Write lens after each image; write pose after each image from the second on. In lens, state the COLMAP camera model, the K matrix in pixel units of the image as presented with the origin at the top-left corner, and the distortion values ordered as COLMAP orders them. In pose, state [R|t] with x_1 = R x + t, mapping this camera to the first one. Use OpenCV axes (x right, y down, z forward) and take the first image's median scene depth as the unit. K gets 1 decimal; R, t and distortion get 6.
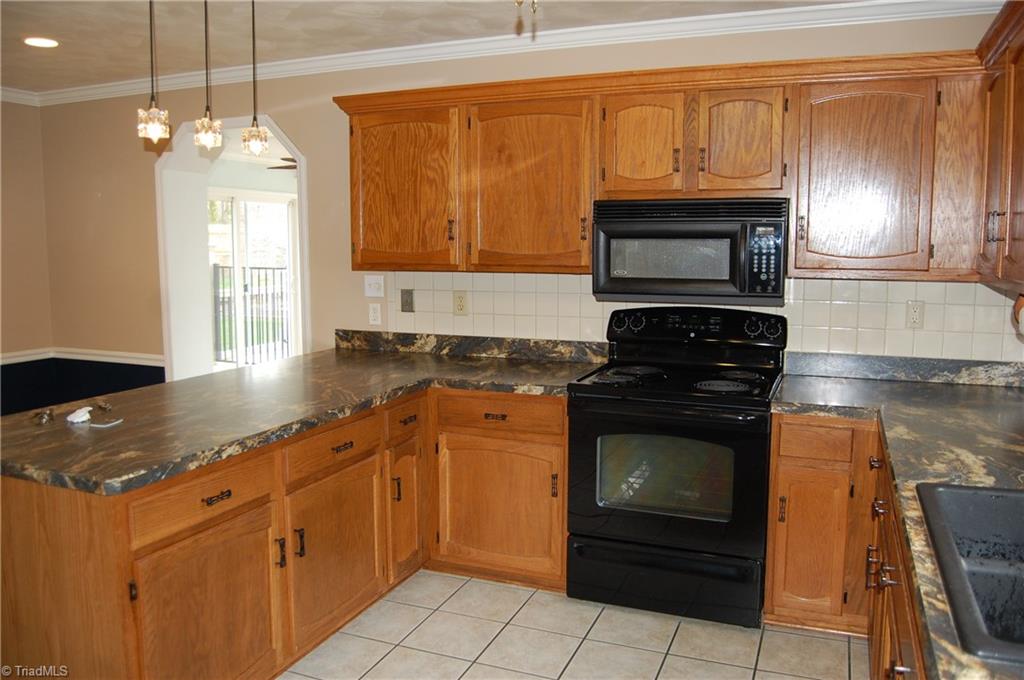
lens RADIAL K [[788.5, 0, 510.8], [0, 788.5, 325.8], [0, 0, 1]] dist [-0.079864, -0.000338]
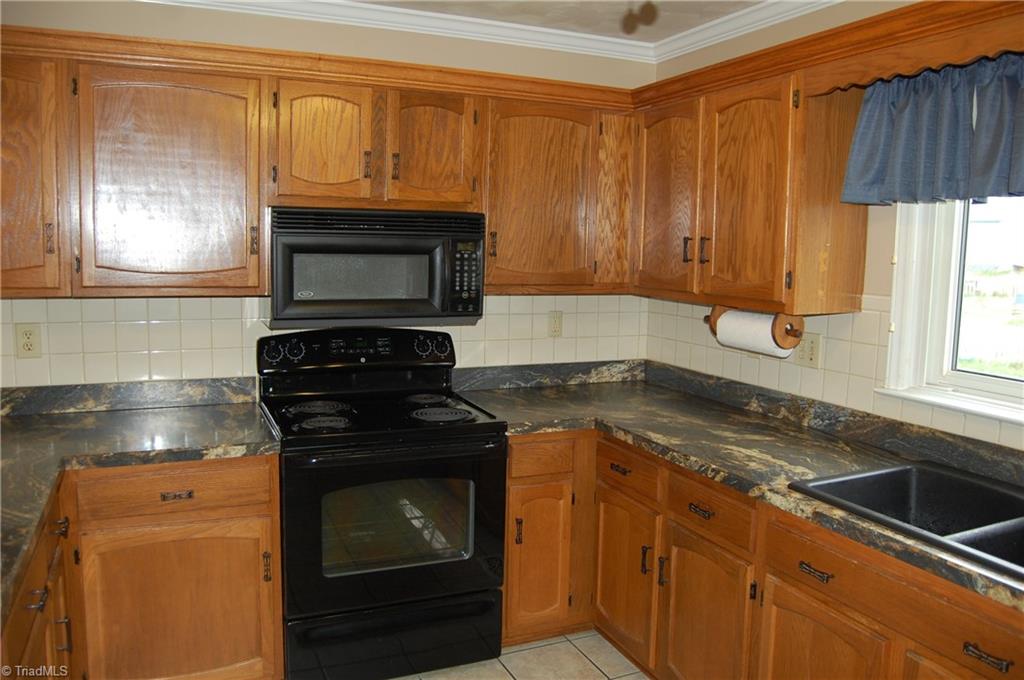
lens RADIAL K [[808.5, 0, 511.8], [0, 808.5, 328.1], [0, 0, 1]] dist [-0.074662, 0.005824]
pose [[0.692326, -0.061616, 0.718949, -0.336695], [0.053400, 0.997991, 0.034108, -0.051005], [-0.719606, 0.014778, 0.694225, 0.261674]]
